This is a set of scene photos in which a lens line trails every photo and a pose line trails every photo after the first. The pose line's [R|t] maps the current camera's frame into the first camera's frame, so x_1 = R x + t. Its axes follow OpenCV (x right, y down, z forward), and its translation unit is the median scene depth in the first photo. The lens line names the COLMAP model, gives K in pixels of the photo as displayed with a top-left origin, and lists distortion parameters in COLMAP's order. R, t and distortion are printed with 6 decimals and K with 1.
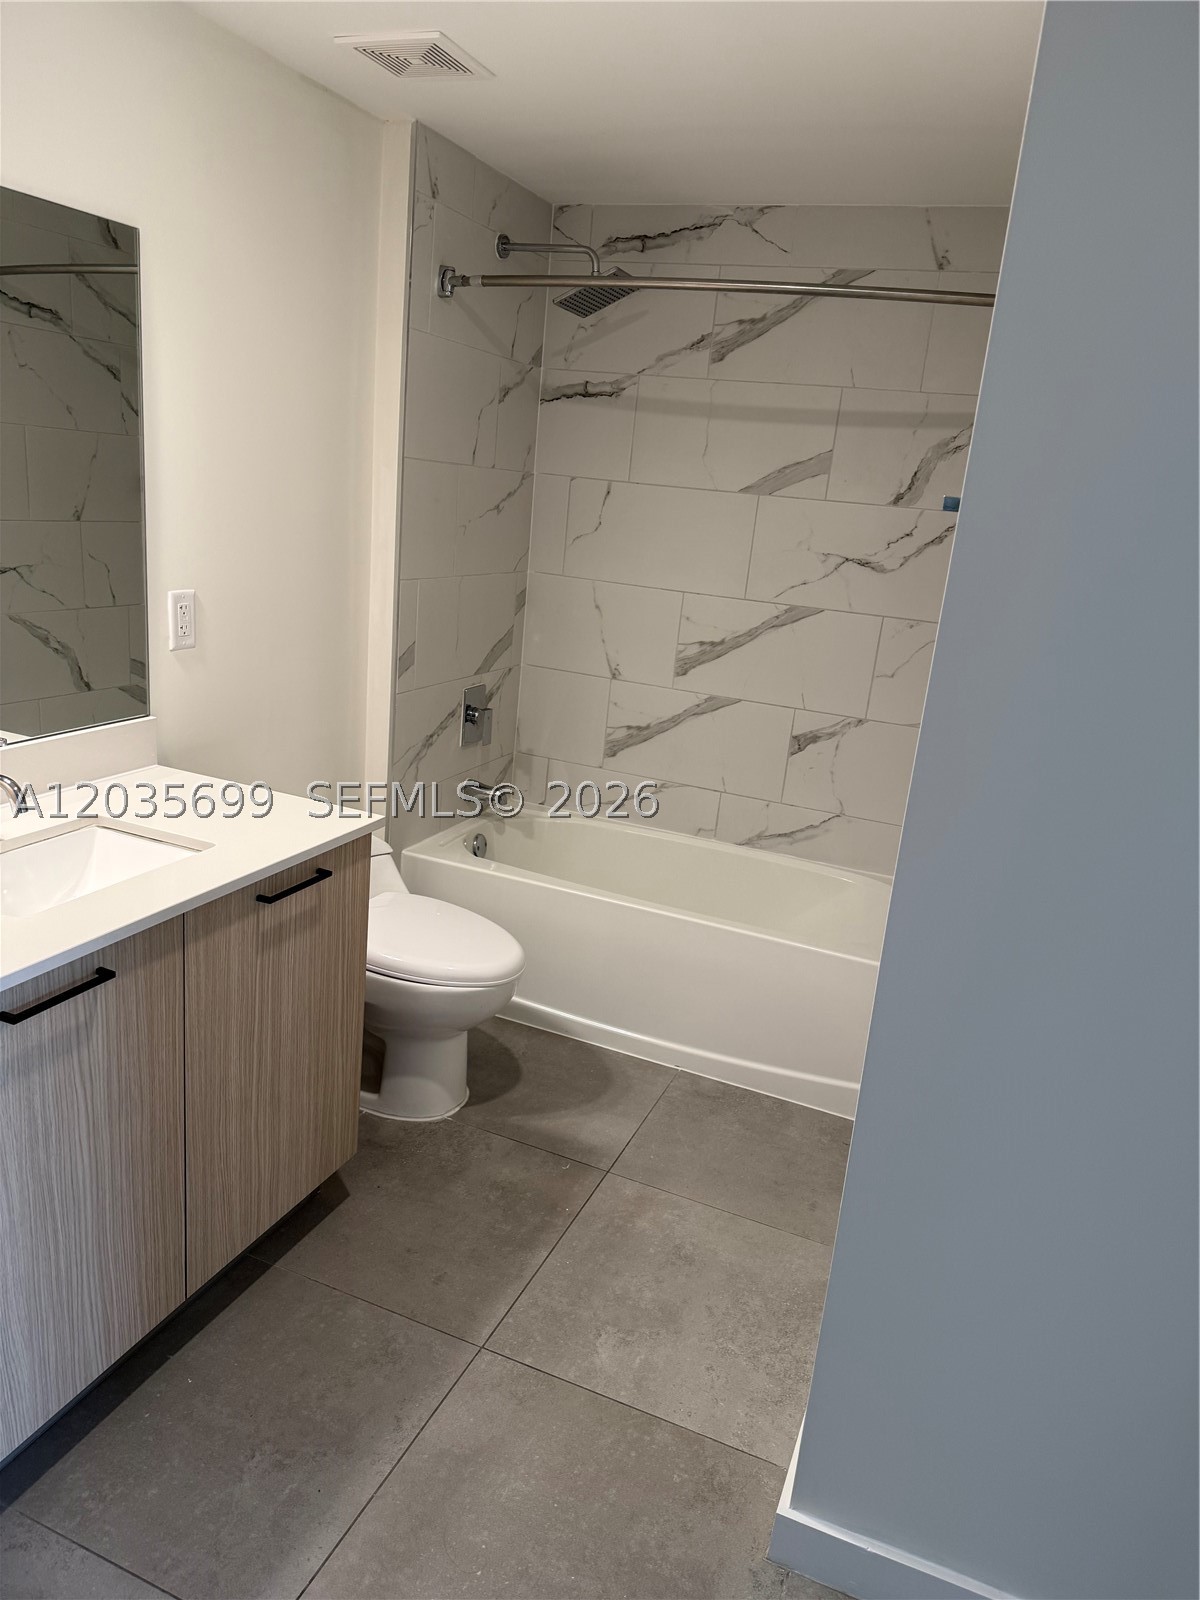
lens RADIAL K [[1124.6, 0, 594.2], [0, 1124.6, 815.2], [0, 0, 1]] dist [0.187599, -0.259046]
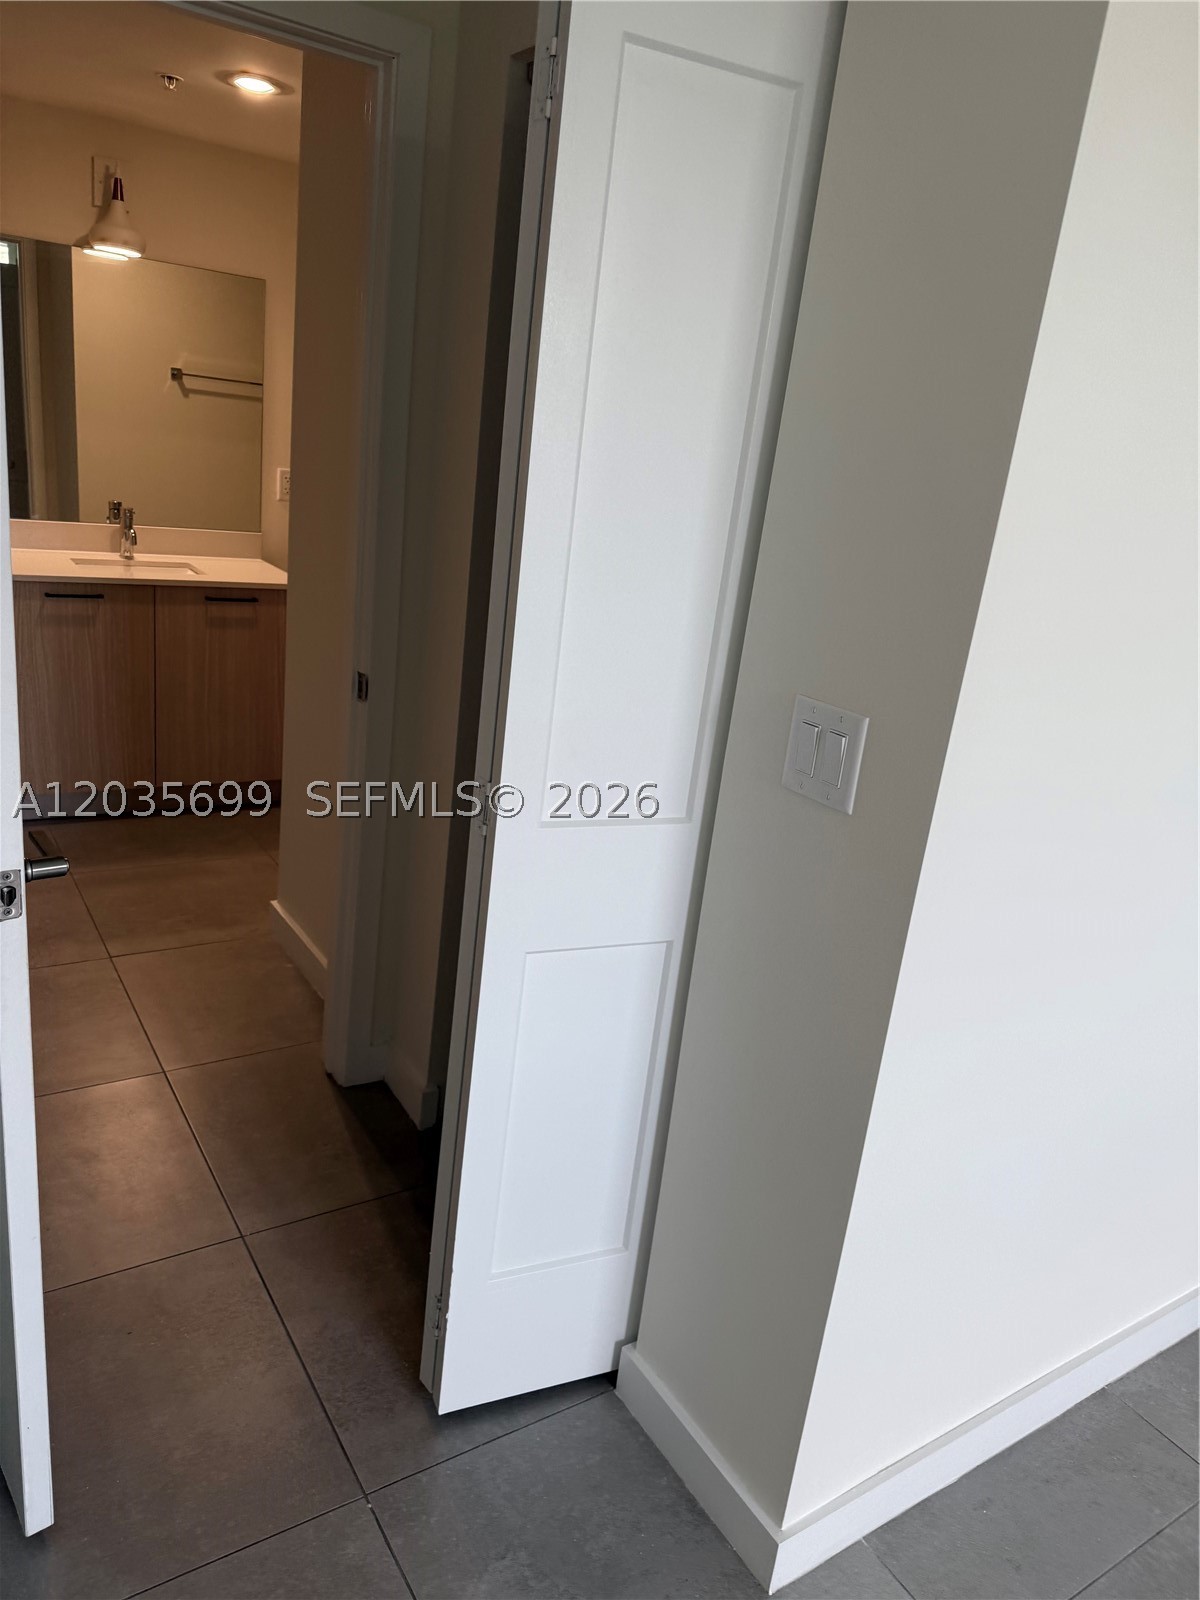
lens RADIAL K [[1129.2, 0, 600.0], [0, 1129.2, 800.0], [0, 0, 1]] dist [0.024852, 0.000309]
pose [[0.831426, 0.176909, -0.526721, 1.064077], [-0.198913, 0.979900, 0.015136, 0.191995], [0.518811, 0.092187, 0.849904, -0.242067]]
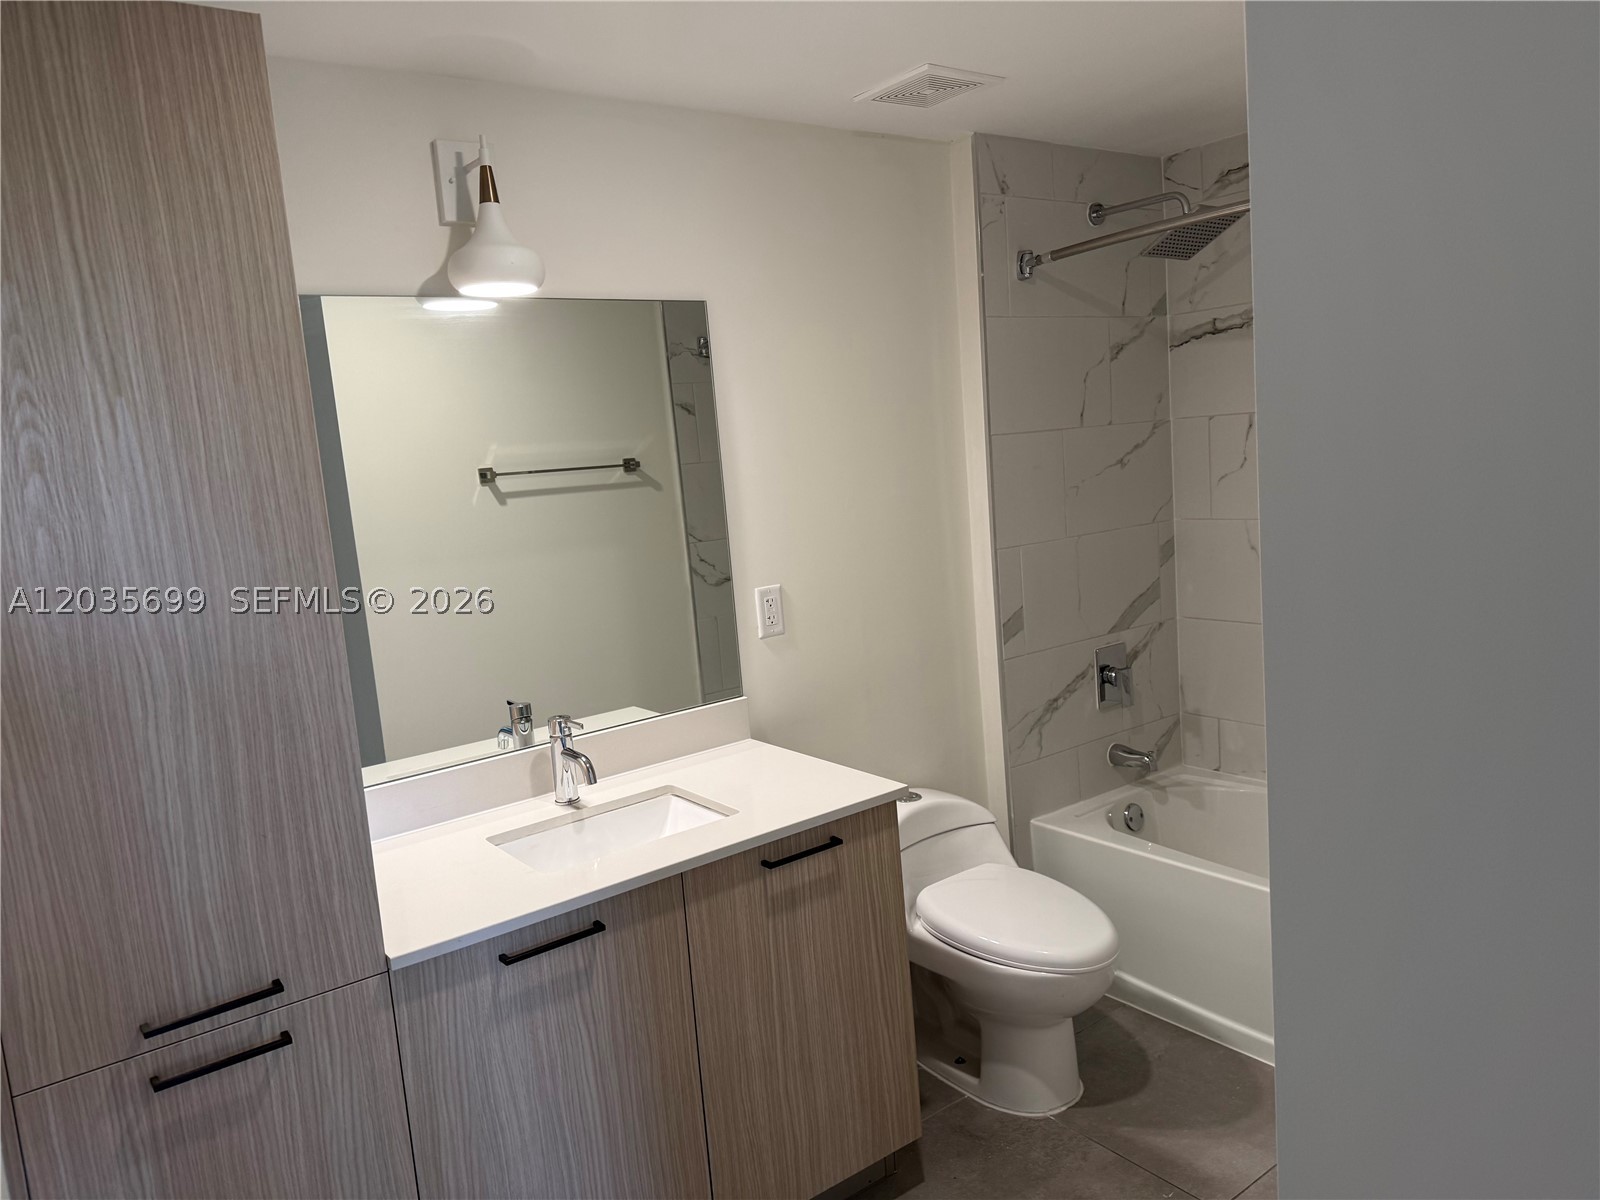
lens RADIAL K [[1116.3, 0, 778.6], [0, 1116.3, 626.4], [0, 0, 1]] dist [0.195528, -0.379246]
pose [[0.845453, -0.077454, -0.528403, 0.222821], [0.006120, 0.990767, -0.135435, -0.003738], [0.534014, 0.111270, 0.838122, 0.069064]]
